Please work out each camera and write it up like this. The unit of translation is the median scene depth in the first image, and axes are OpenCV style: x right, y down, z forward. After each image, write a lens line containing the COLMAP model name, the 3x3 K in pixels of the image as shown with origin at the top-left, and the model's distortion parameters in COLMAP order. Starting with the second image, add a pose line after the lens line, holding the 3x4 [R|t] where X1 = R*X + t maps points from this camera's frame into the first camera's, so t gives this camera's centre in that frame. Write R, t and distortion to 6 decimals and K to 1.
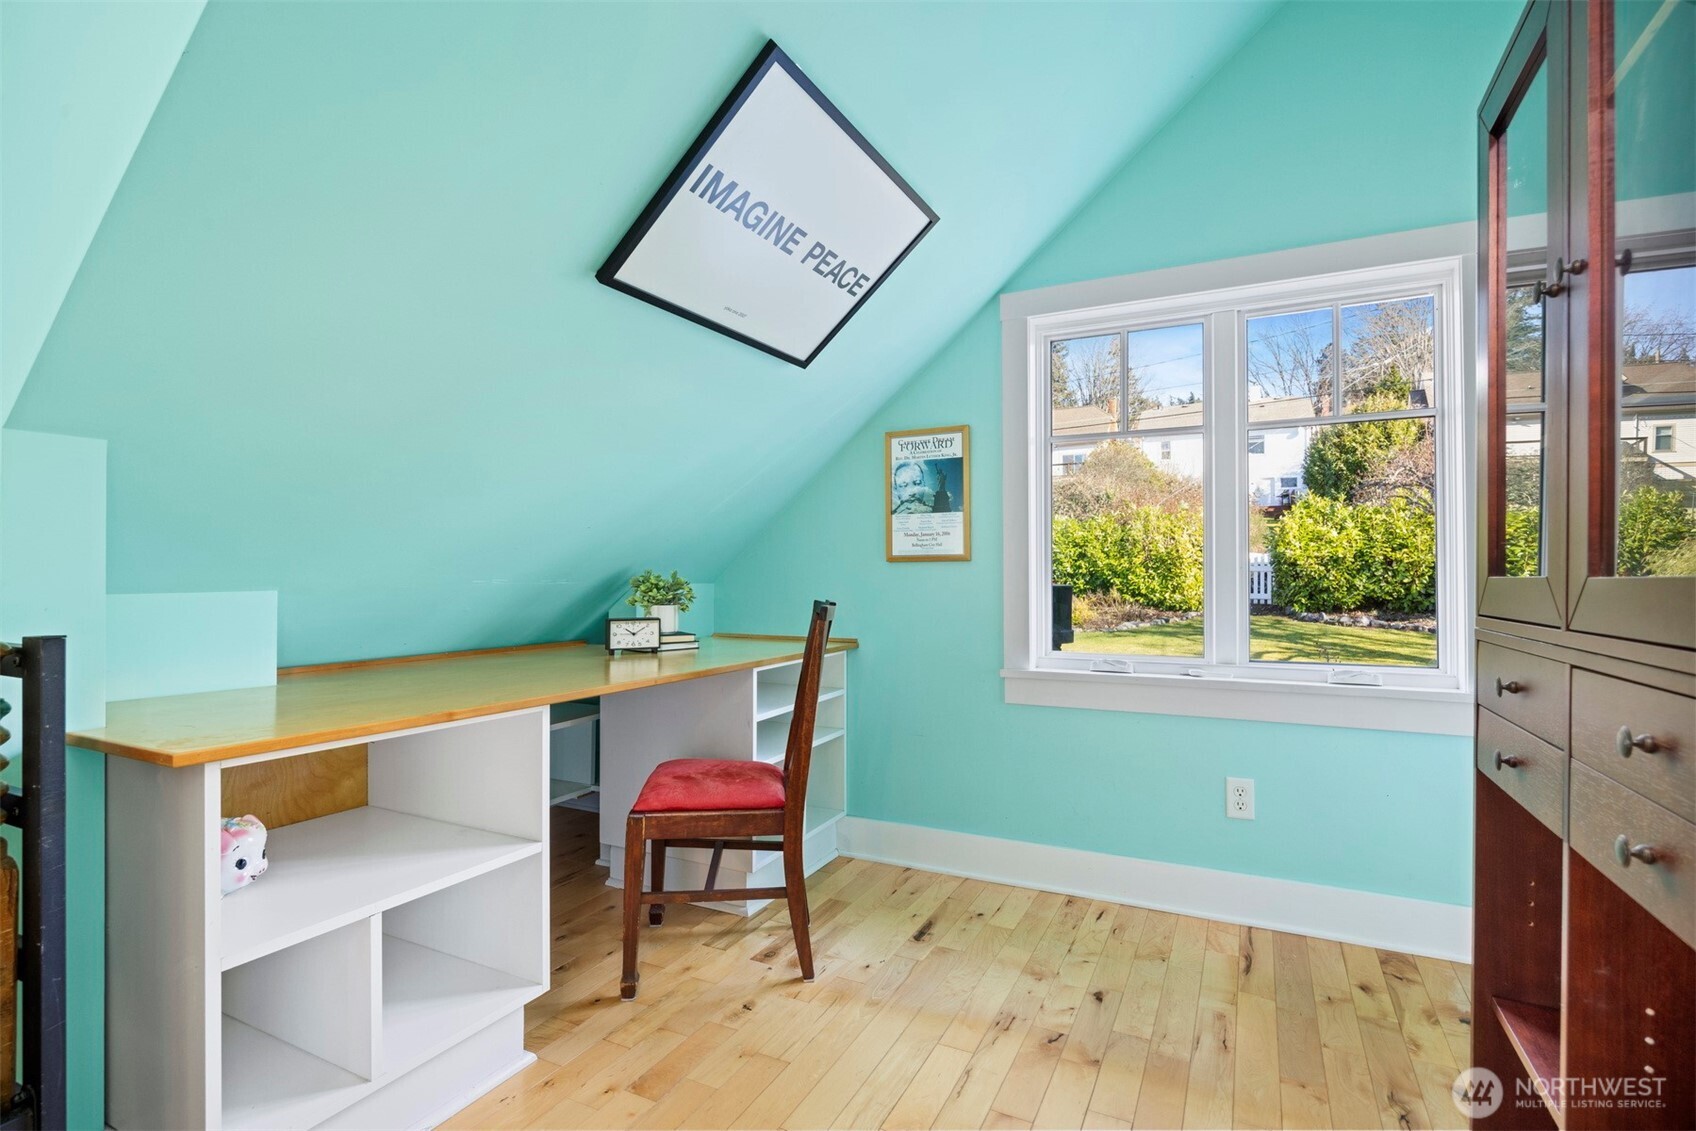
lens RADIAL K [[800.7, 0, 847.5], [0, 800.7, 580.7], [0, 0, 1]] dist [-0.011870, -0.000207]
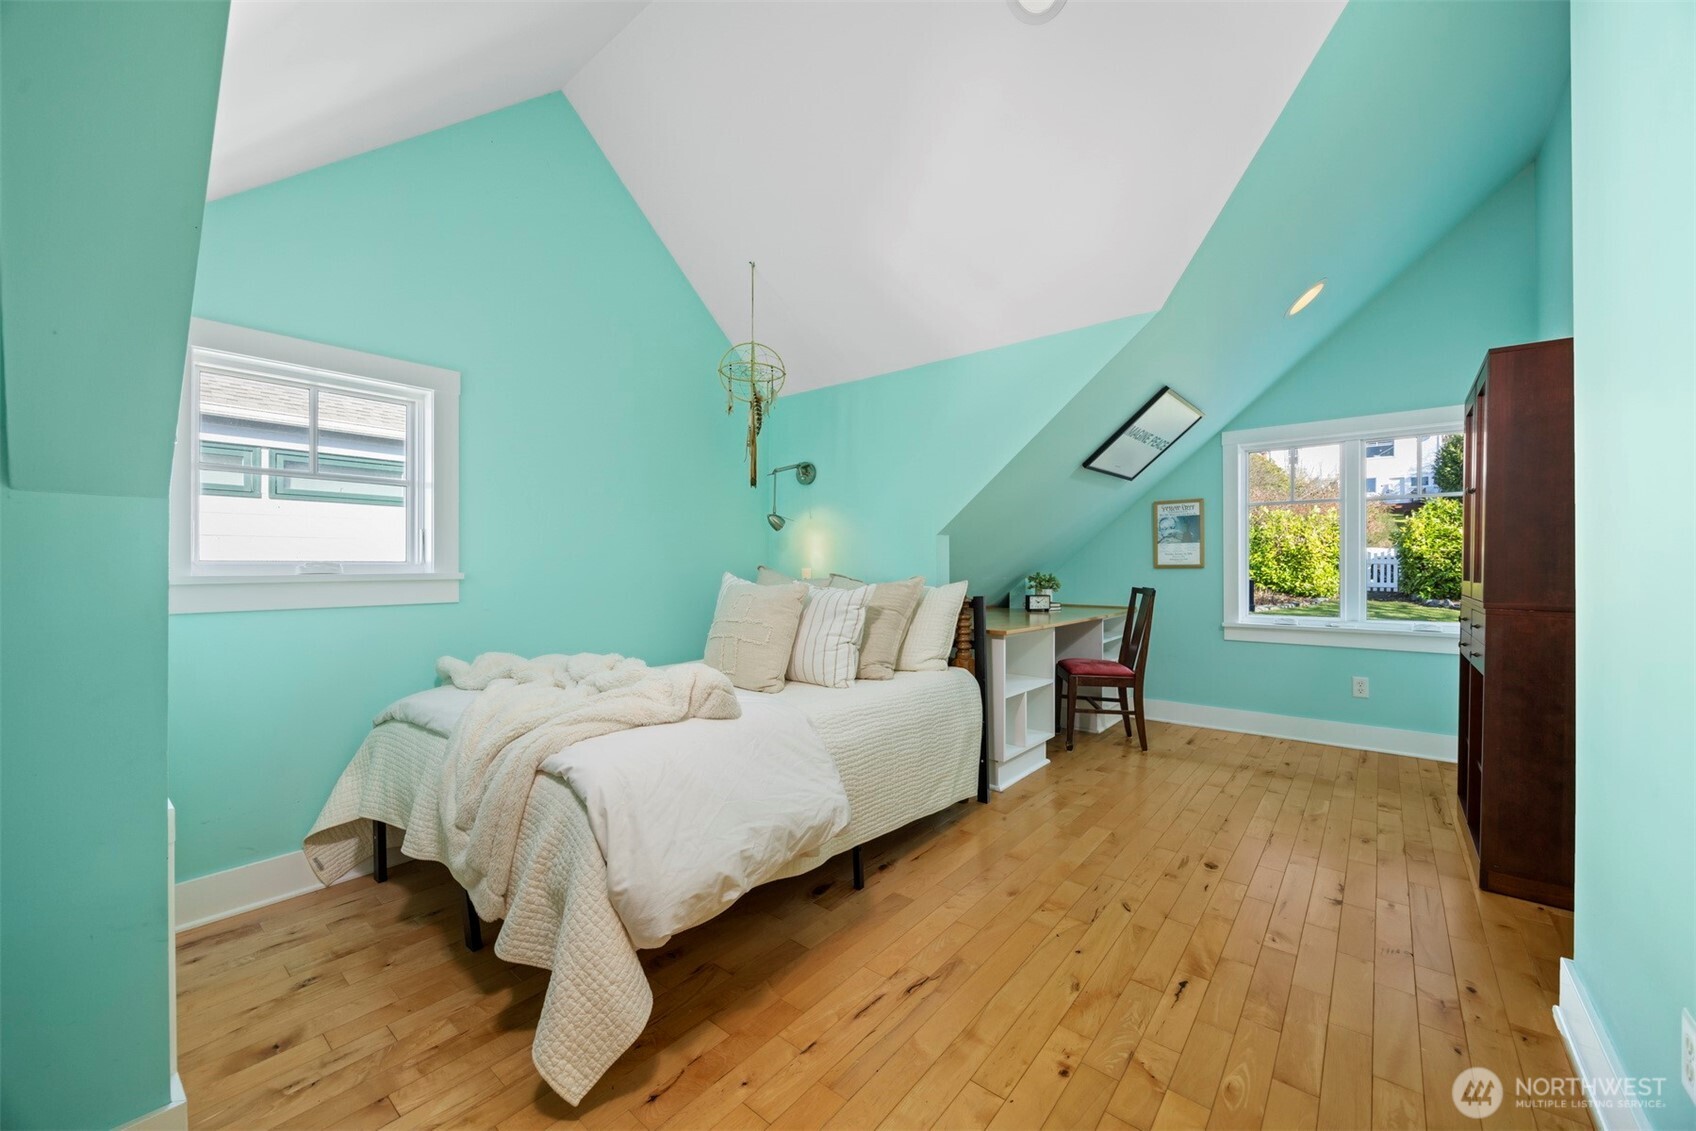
lens RADIAL K [[641.4, 0, 850.2], [0, 641.4, 573.5], [0, 0, 1]] dist [-0.004060, -0.000056]
pose [[0.975057, 0.001034, -0.221951, -0.048714], [0.000043, 0.999988, 0.004847, -0.002500], [0.221953, -0.004736, 0.975046, -0.103168]]
